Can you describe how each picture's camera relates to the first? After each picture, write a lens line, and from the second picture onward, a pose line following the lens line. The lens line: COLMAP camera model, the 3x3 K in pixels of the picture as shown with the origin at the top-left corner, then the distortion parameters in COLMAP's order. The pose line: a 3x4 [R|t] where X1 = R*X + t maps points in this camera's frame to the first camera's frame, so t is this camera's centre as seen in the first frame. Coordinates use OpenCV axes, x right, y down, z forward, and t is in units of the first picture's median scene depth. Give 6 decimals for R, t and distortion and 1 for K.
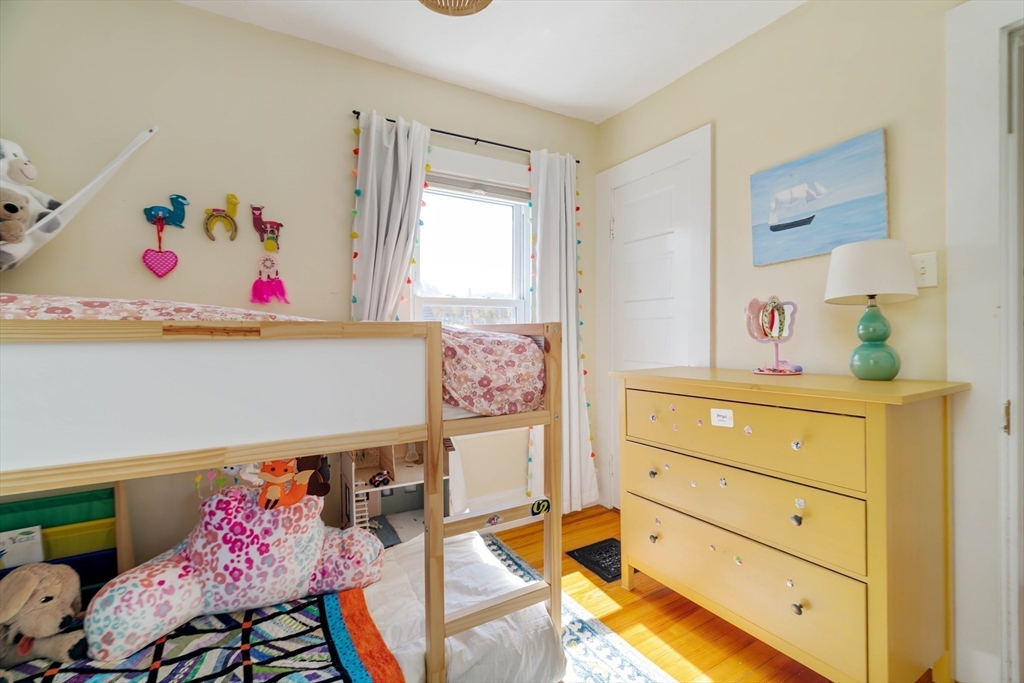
lens RADIAL K [[470.4, 0, 509.1], [0, 470.4, 329.0], [0, 0, 1]] dist [-0.000841, 0.000391]
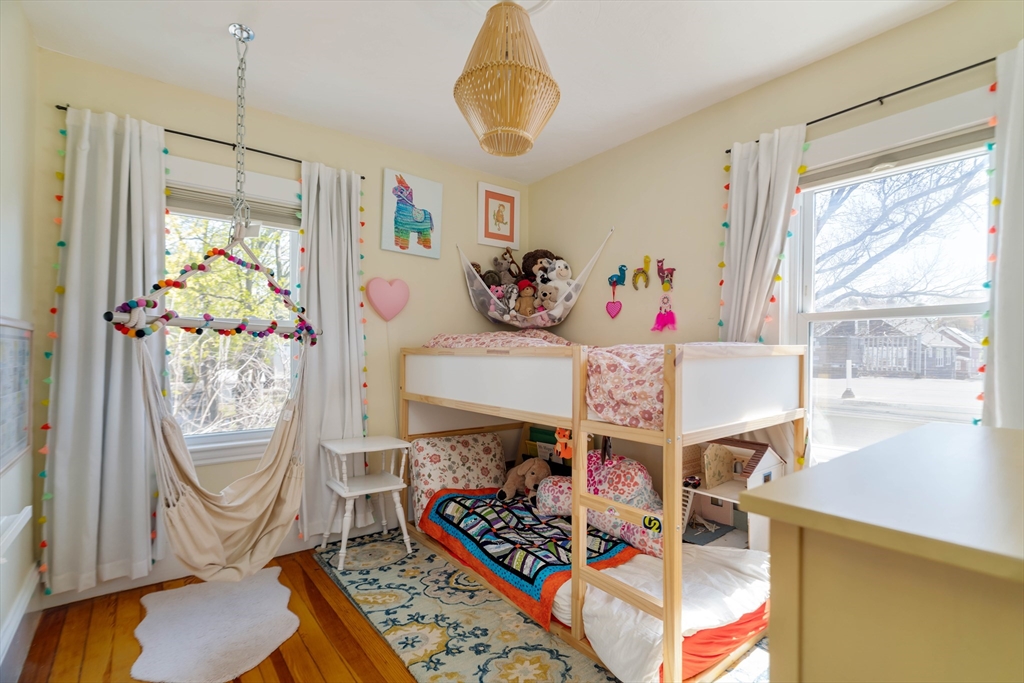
lens RADIAL K [[470.4, 0, 509.1], [0, 470.4, 329.0], [0, 0, 1]] dist [-0.000841, 0.000391]
pose [[0.111572, -0.040068, -0.992948, 0.967049], [0.007609, 0.999192, -0.039465, -0.010300], [0.993727, -0.003152, 0.111786, 0.512769]]
